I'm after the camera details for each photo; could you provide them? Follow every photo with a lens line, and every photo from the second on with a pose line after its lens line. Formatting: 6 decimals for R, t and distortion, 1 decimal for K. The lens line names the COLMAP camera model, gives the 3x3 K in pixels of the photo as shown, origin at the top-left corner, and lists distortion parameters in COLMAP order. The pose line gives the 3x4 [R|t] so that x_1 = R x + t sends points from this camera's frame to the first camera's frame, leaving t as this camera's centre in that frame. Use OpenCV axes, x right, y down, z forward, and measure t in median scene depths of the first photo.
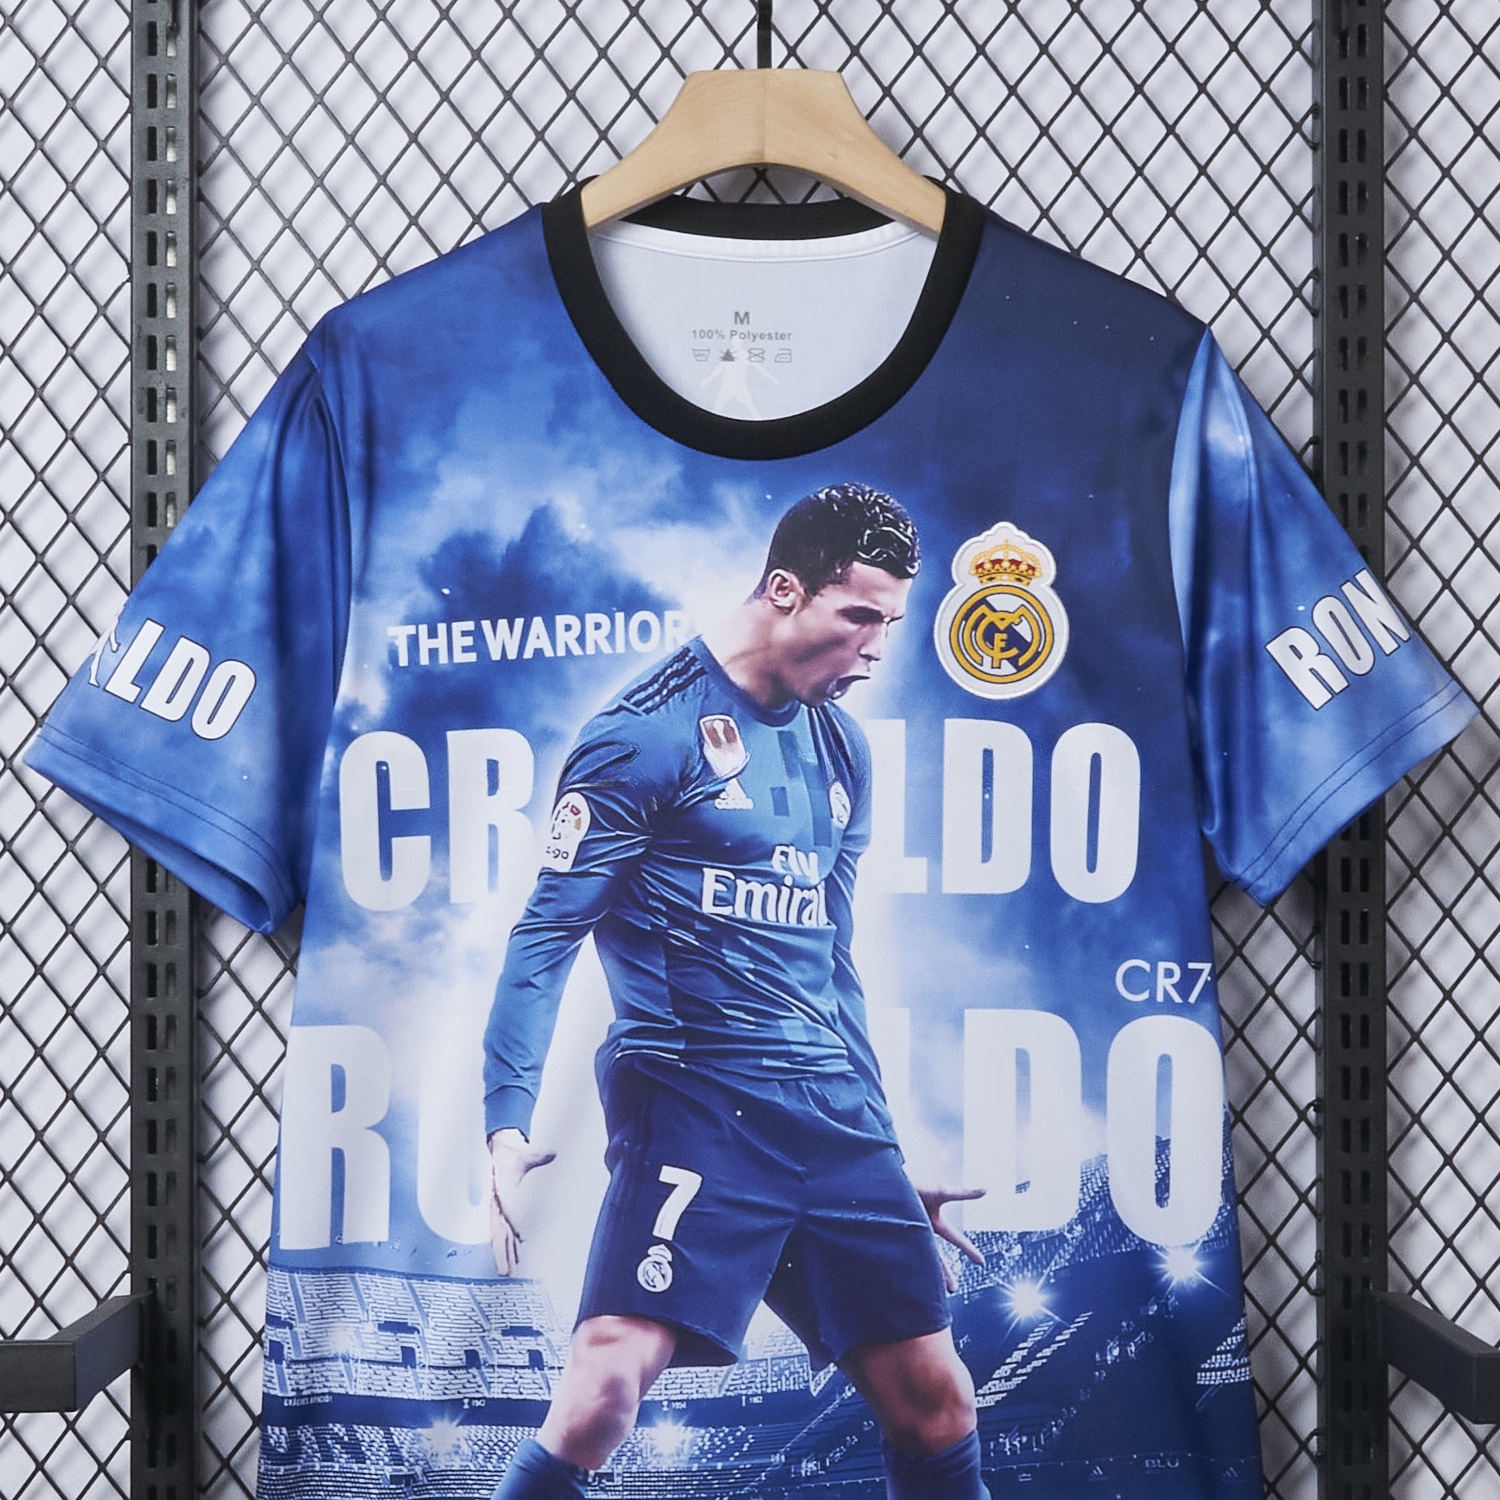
lens RADIAL K [[2530.9, 0, 695.0], [0, 2530.9, 731.7], [0, 0, 1]] dist [0.012352, 0.000000]
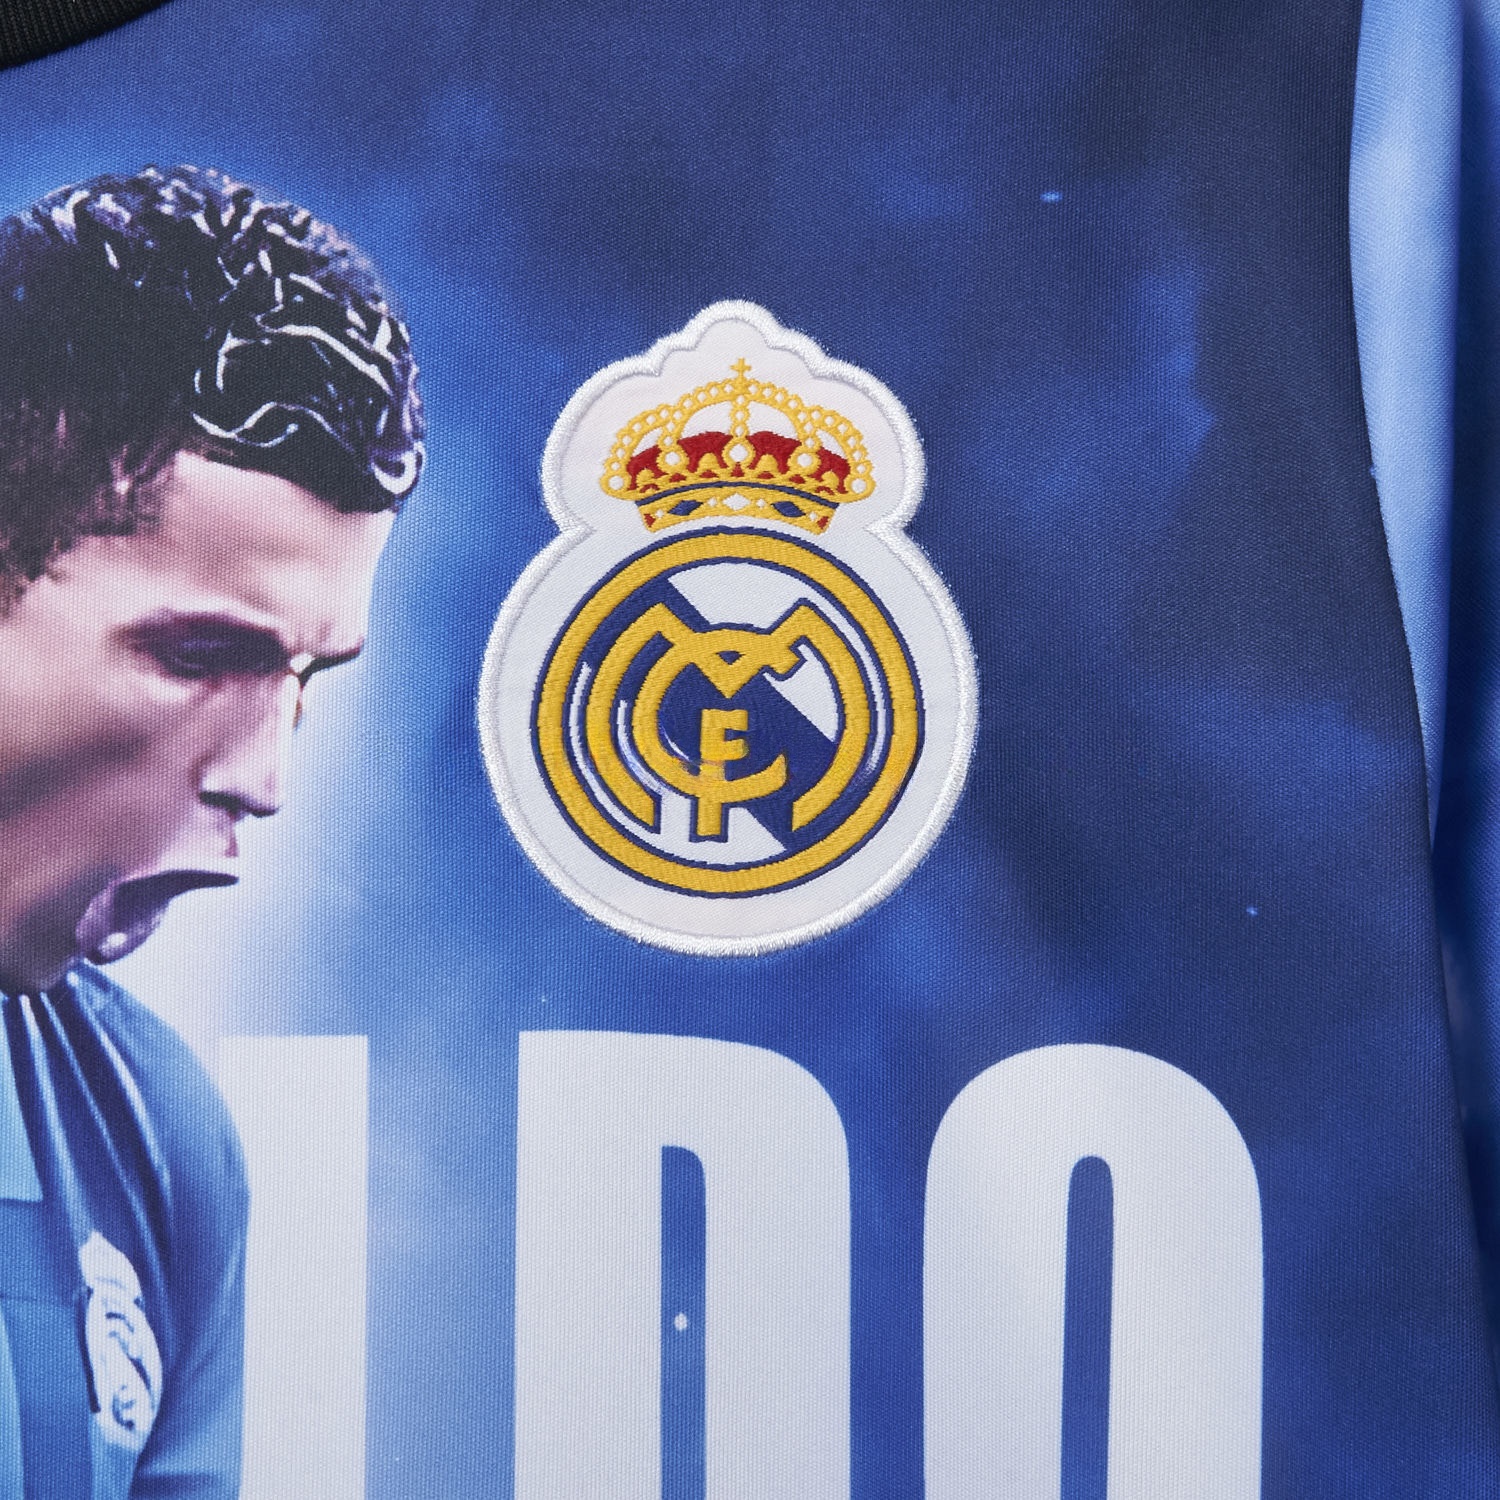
lens RADIAL K [[2530.9, 0, 747.5], [0, 2530.9, 742.7], [0, 0, 1]] dist [0.012352, 0.000000]
pose [[0.997756, -0.012751, -0.065724, 0.140950], [0.007060, 0.996262, -0.086097, -0.012272], [0.066576, 0.085440, 0.994117, 0.735299]]
